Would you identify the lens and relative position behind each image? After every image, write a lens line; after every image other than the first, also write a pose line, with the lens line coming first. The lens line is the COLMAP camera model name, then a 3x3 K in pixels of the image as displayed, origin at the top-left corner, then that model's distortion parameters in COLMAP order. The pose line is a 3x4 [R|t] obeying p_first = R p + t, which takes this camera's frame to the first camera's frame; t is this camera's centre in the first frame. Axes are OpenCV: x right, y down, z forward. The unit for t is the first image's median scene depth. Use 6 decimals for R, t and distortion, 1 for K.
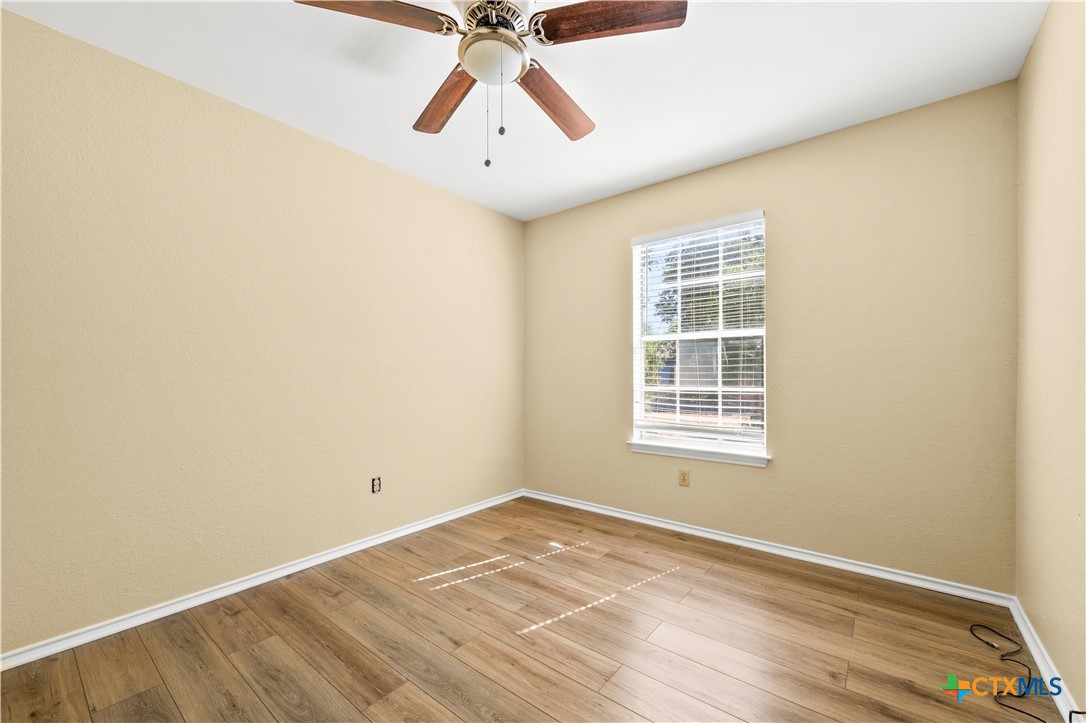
lens RADIAL K [[433.4, 0, 543.4], [0, 433.4, 363.3], [0, 0, 1]] dist [-0.001609, -0.000788]
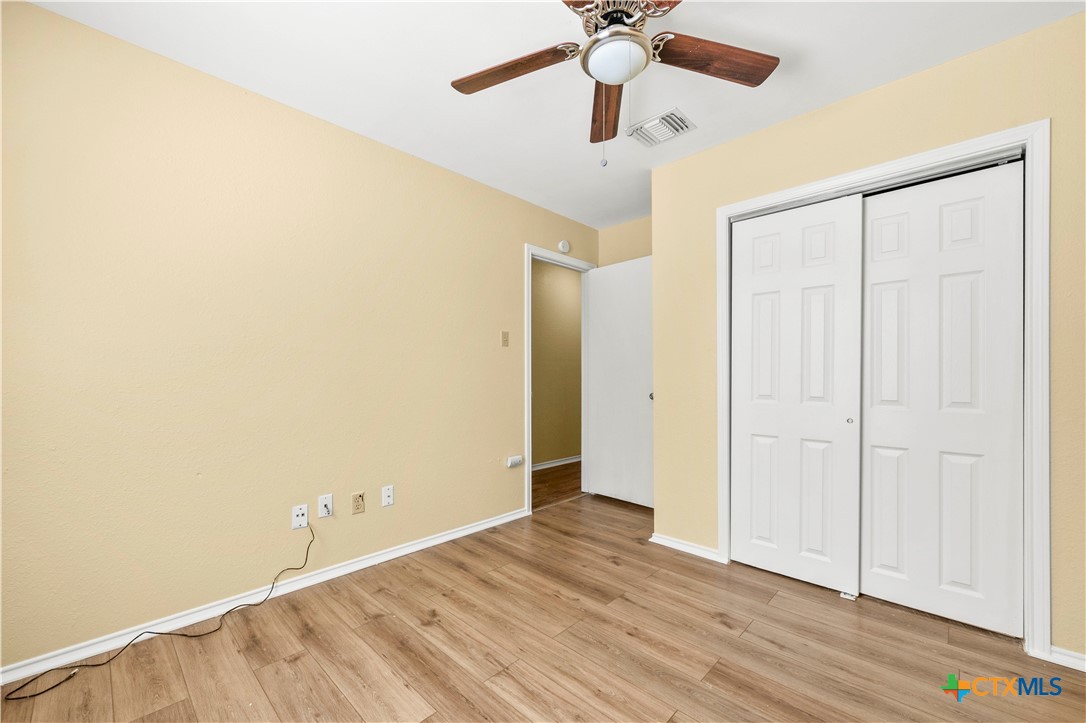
lens RADIAL K [[433.4, 0, 543.1], [0, 433.4, 369.2], [0, 0, 1]] dist [-0.001609, -0.000788]
pose [[-0.996388, 0.003324, 0.084855, -0.032921], [0.002589, 0.999958, -0.008765, 0.016750], [-0.084880, -0.008514, -0.996355, 2.005381]]
